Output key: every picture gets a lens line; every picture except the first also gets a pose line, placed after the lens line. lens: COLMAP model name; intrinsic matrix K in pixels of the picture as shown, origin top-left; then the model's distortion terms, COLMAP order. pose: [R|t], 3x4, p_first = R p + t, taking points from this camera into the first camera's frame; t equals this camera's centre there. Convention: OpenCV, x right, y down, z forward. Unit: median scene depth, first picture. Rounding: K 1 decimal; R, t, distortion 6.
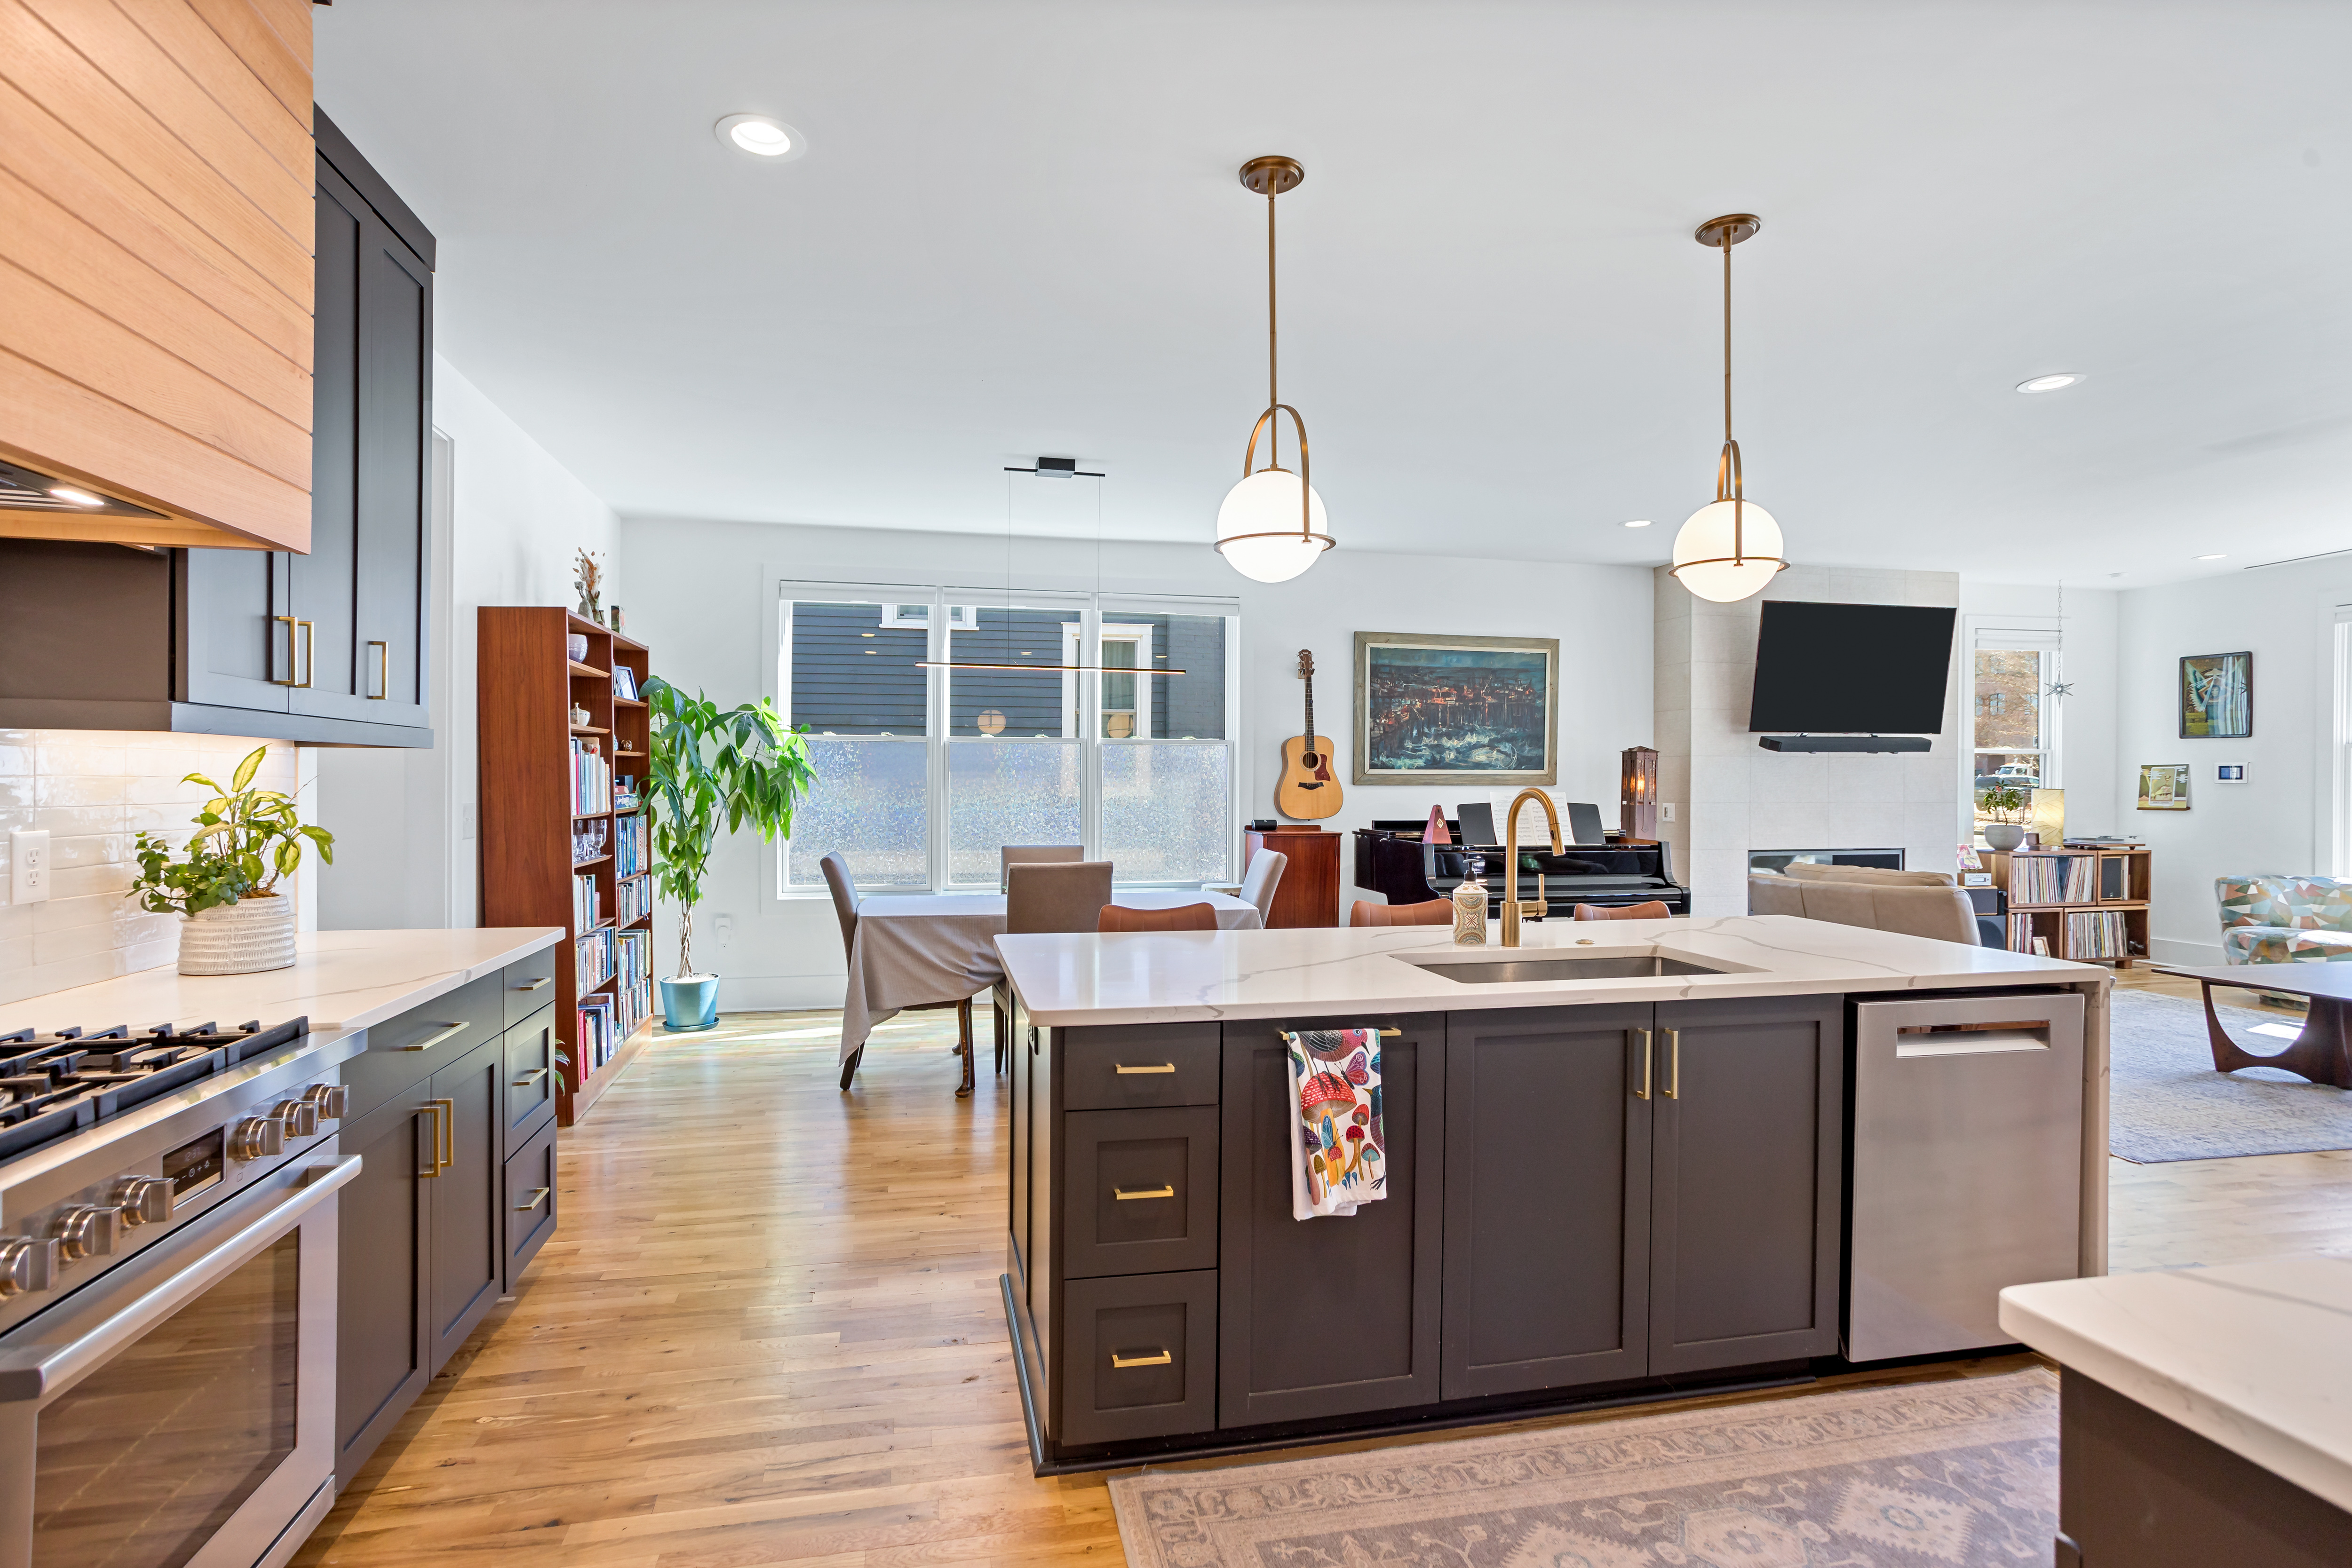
lens RADIAL K [[1129.2, 0, 1172.7], [0, 1129.2, 792.8], [0, 0, 1]] dist [-0.028509, 0.000383]
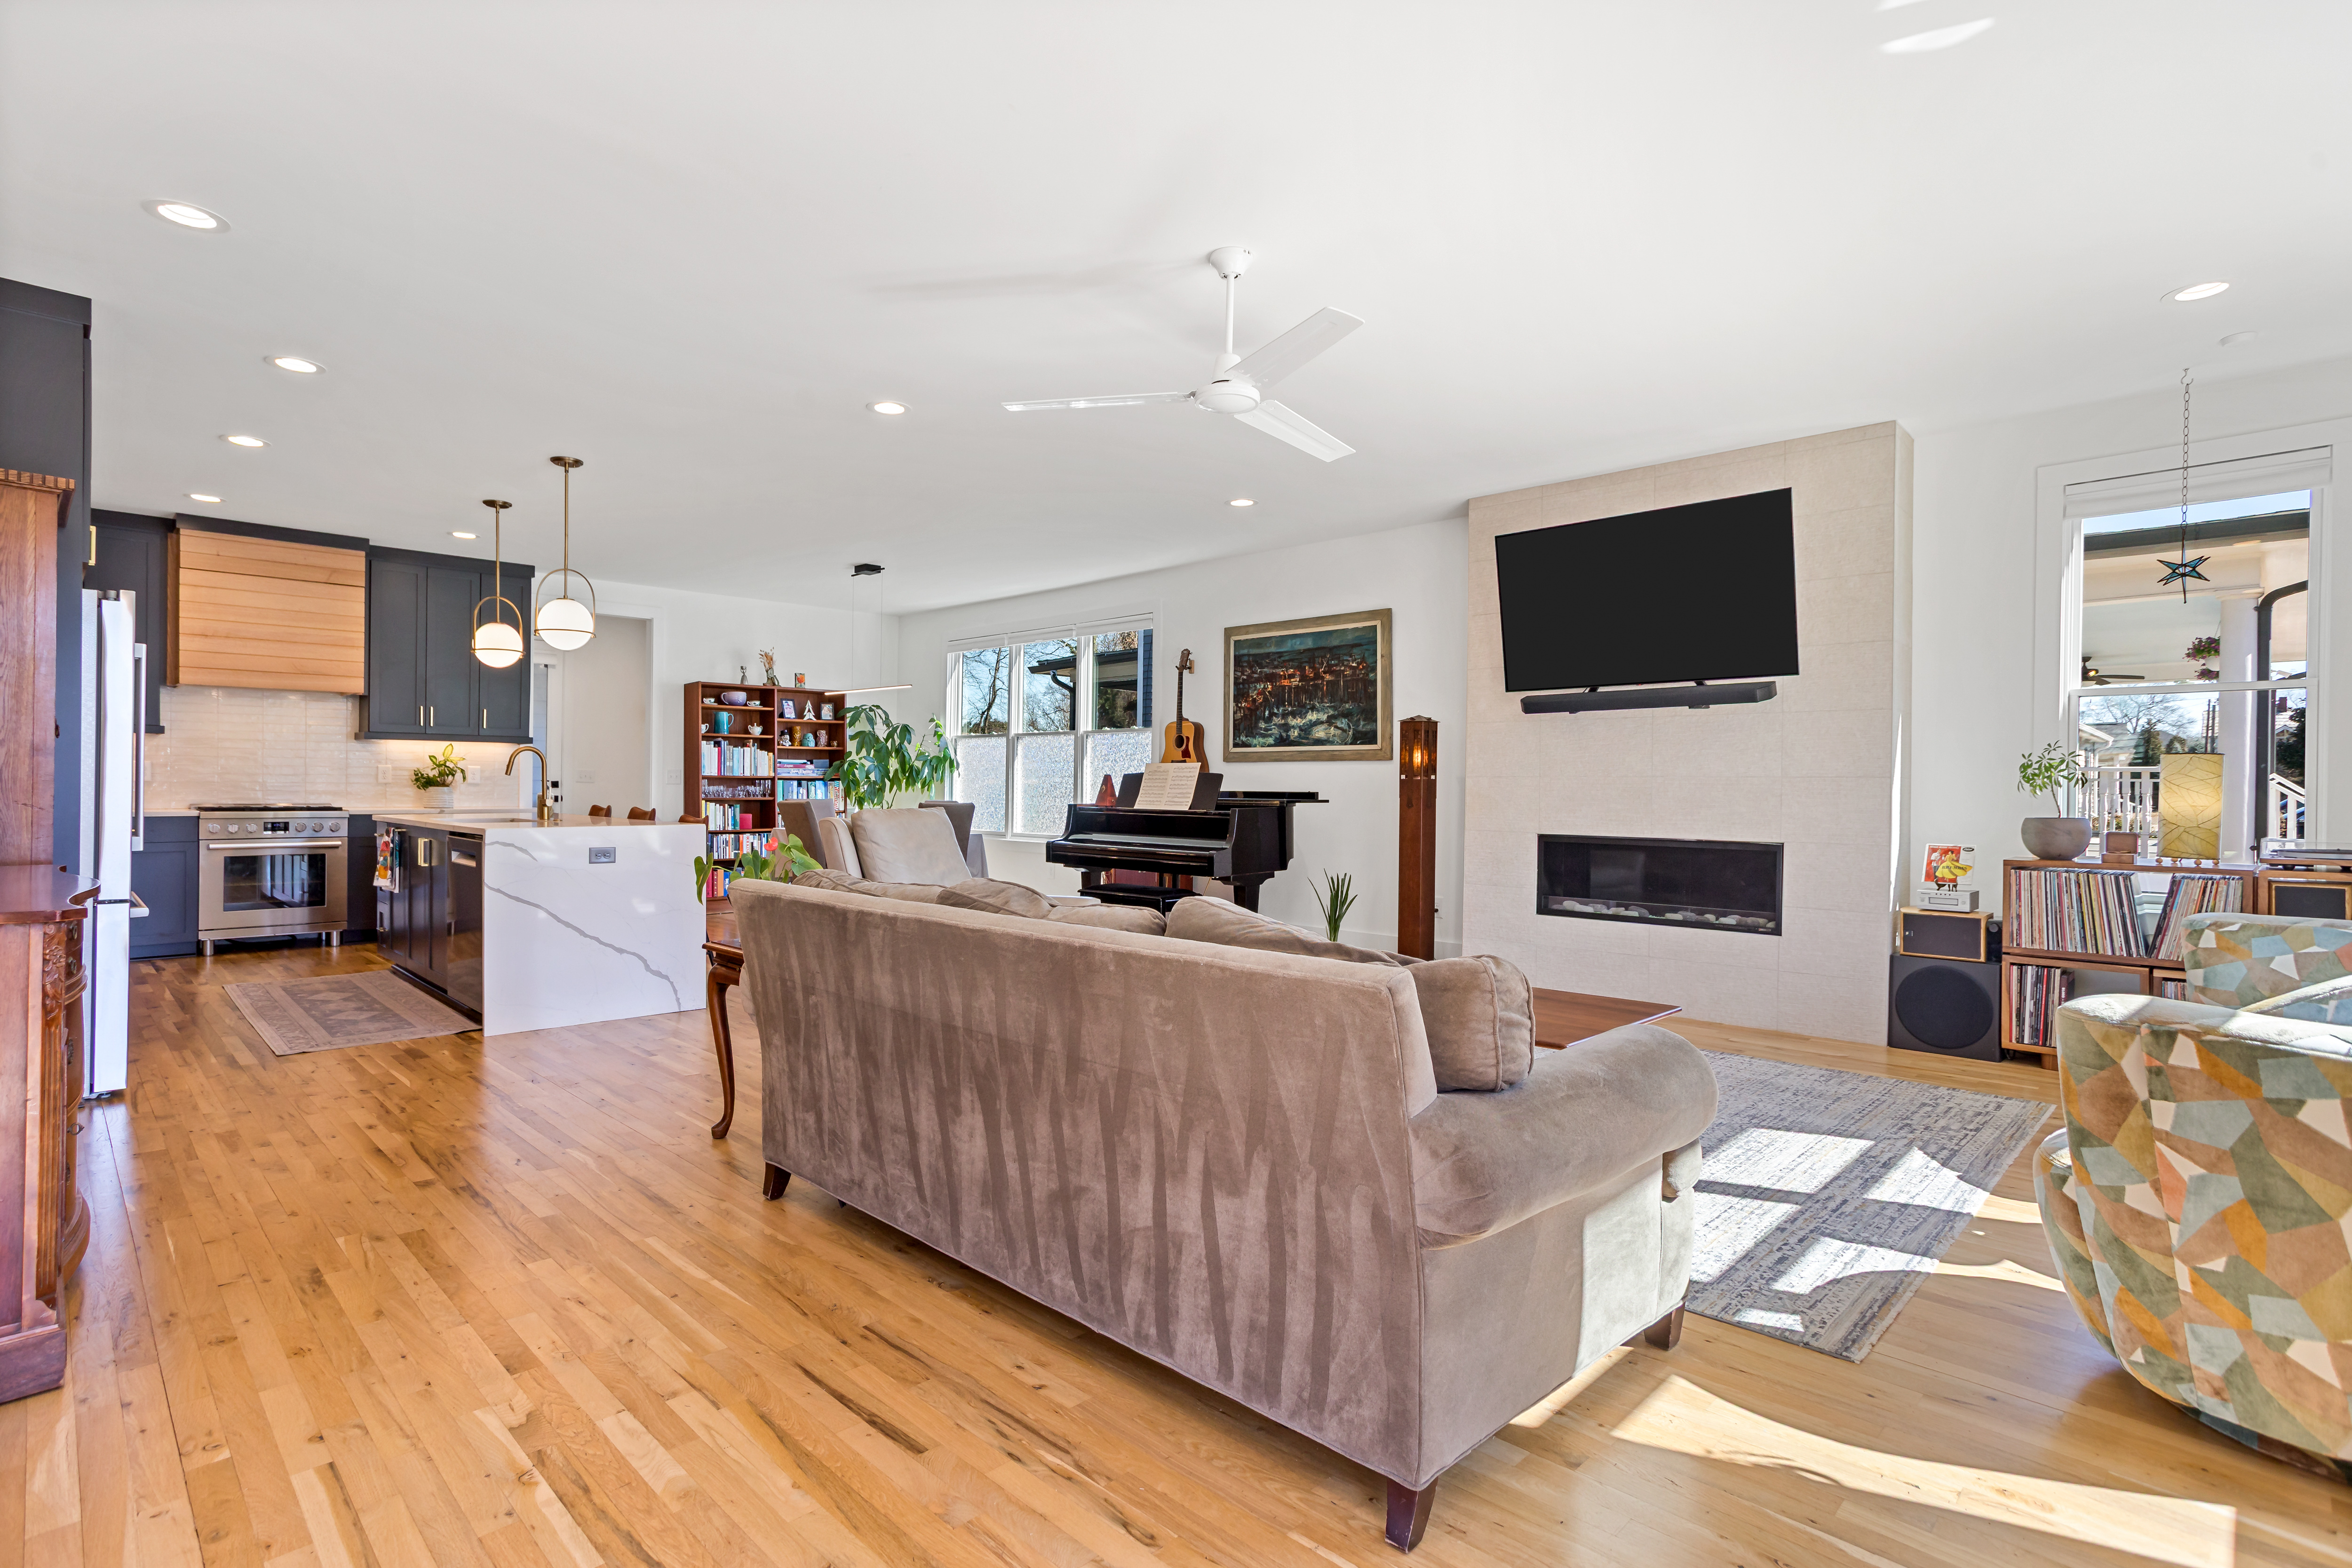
lens RADIAL K [[1149.6, 0, 1167.8], [0, 1149.6, 783.2], [0, 0, 1]] dist [-0.018982, -0.000043]
pose [[0.542934, 0.000433, -0.839775, 1.096573], [-0.015633, 0.999832, -0.009591, 0.026401], [0.839630, 0.018336, 0.542849, 0.318963]]
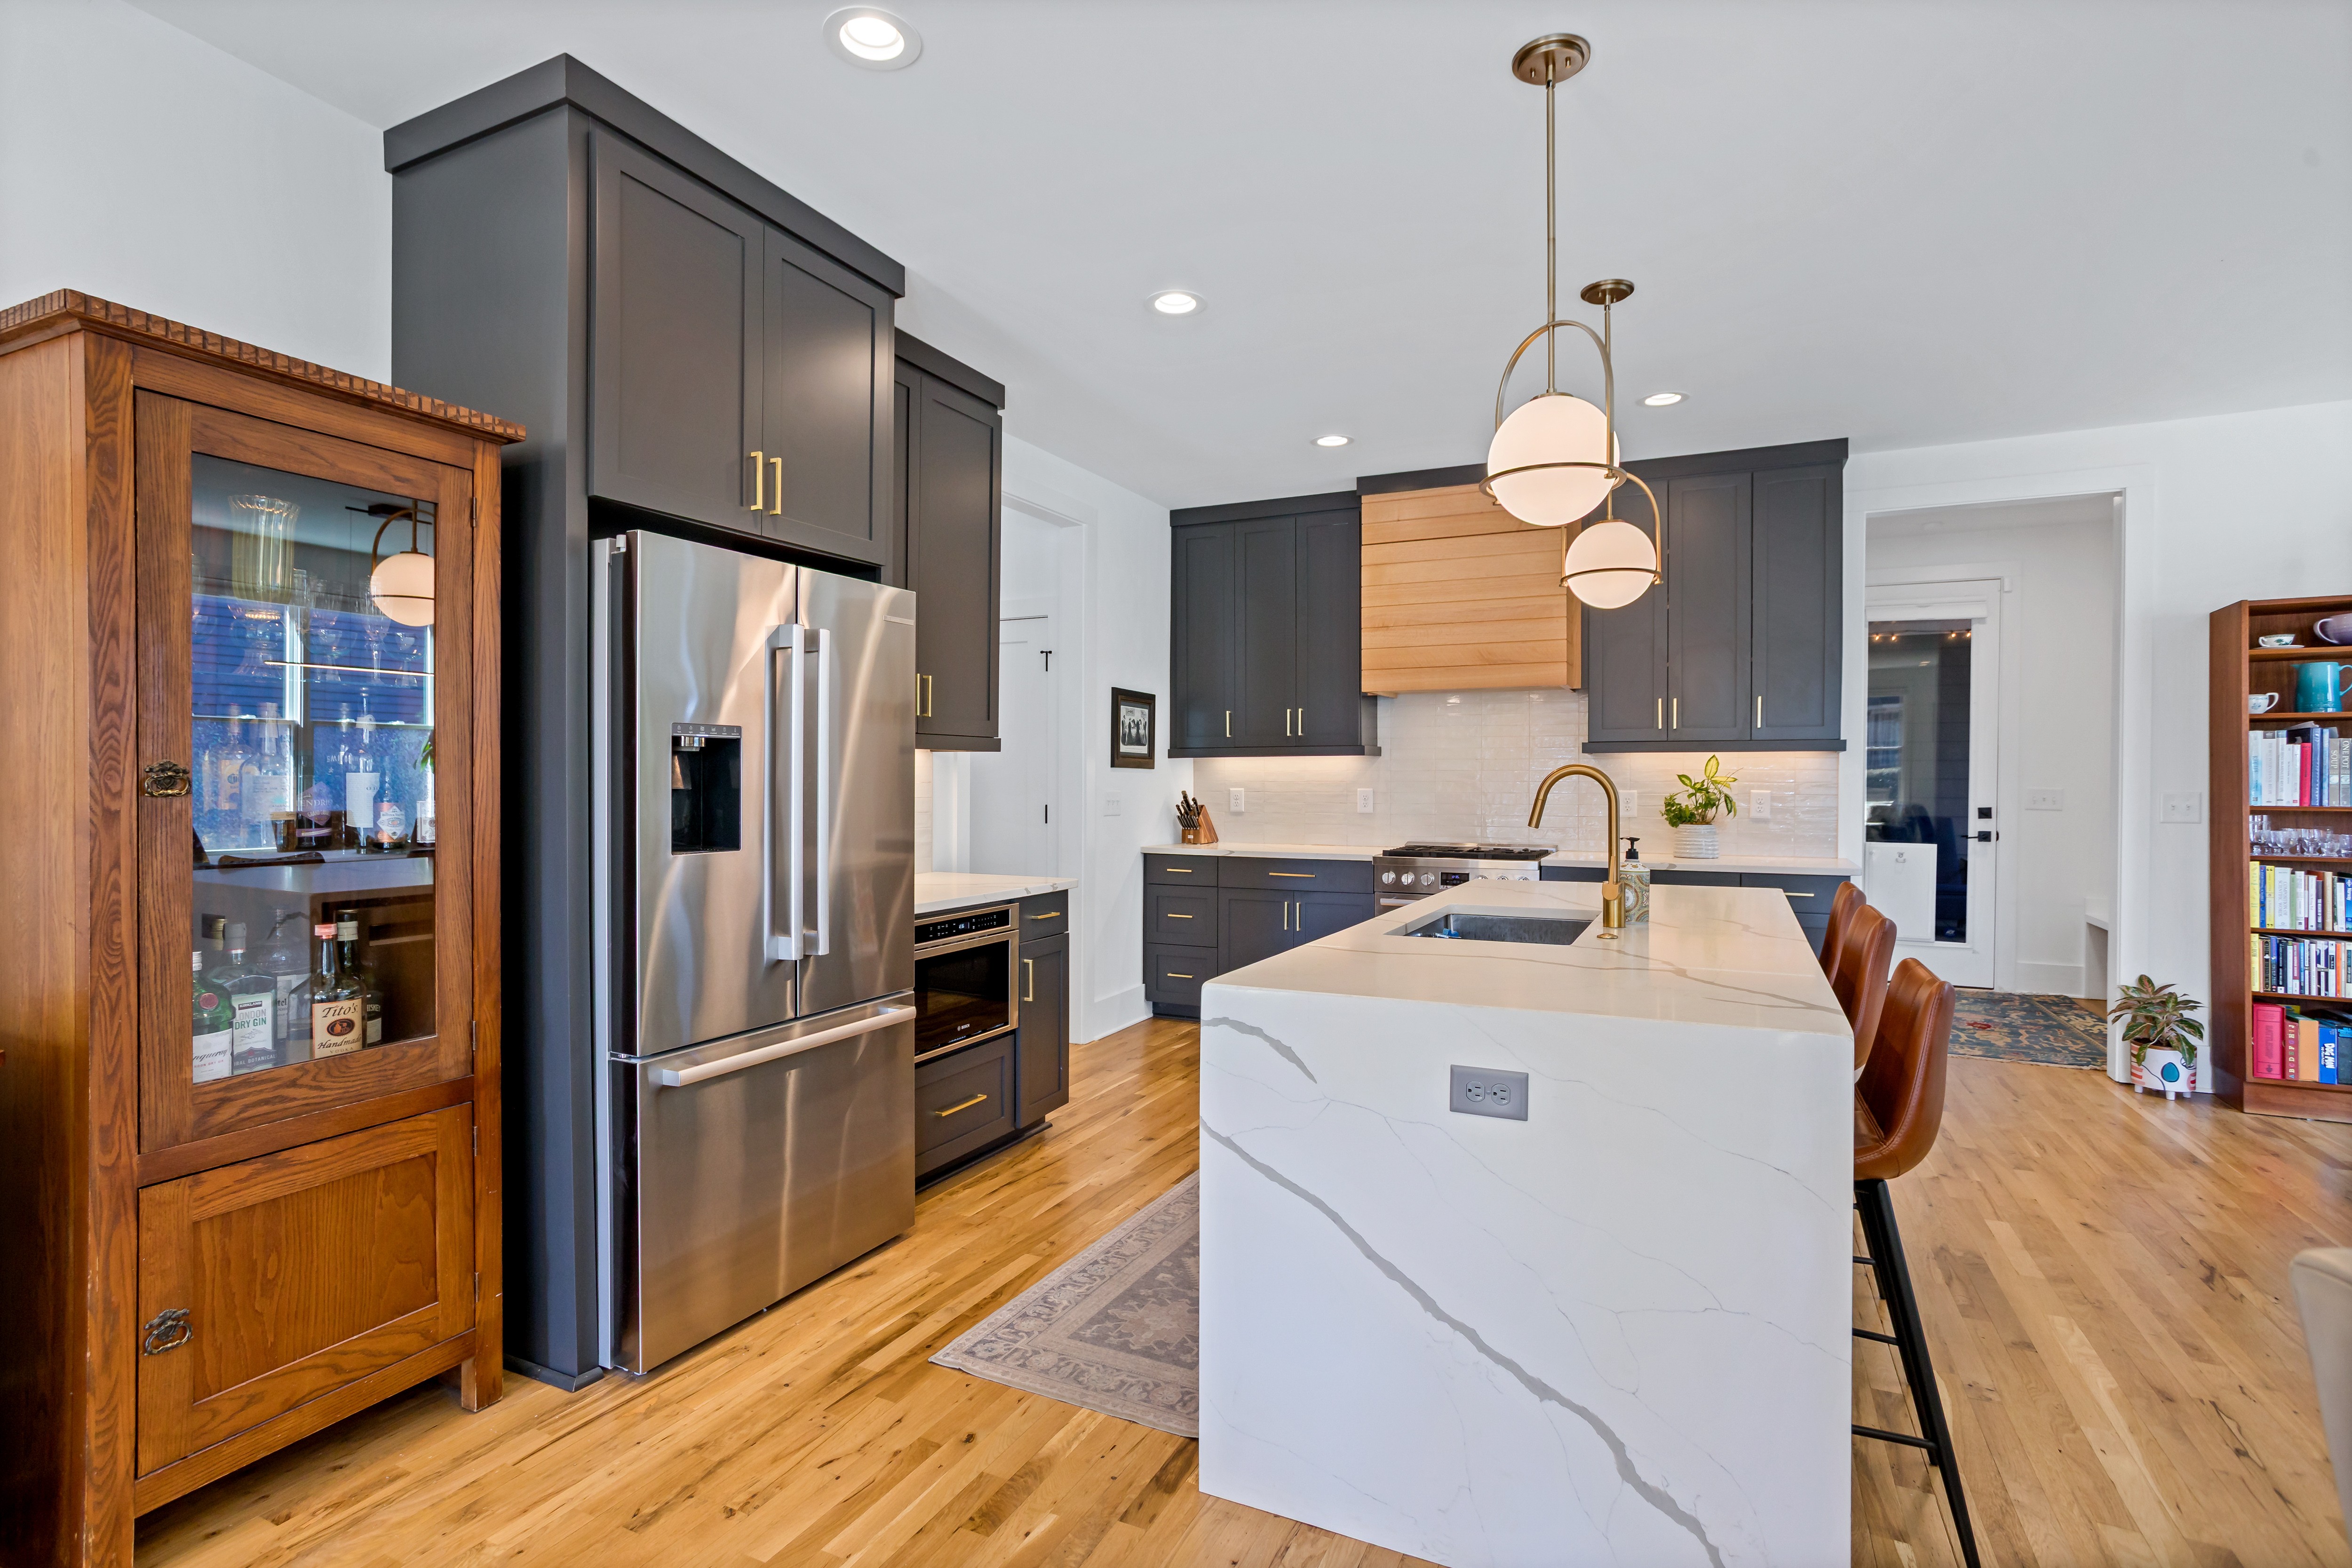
lens RADIAL K [[1149.6, 0, 1150.2], [0, 1149.6, 790.8], [0, 0, 1]] dist [-0.030251, 0.020239]
pose [[-0.628412, 0.003705, -0.777872, 0.518976], [-0.012034, 0.999823, 0.014484, 0.003062], [0.777788, 0.018462, -0.628256, 0.512040]]
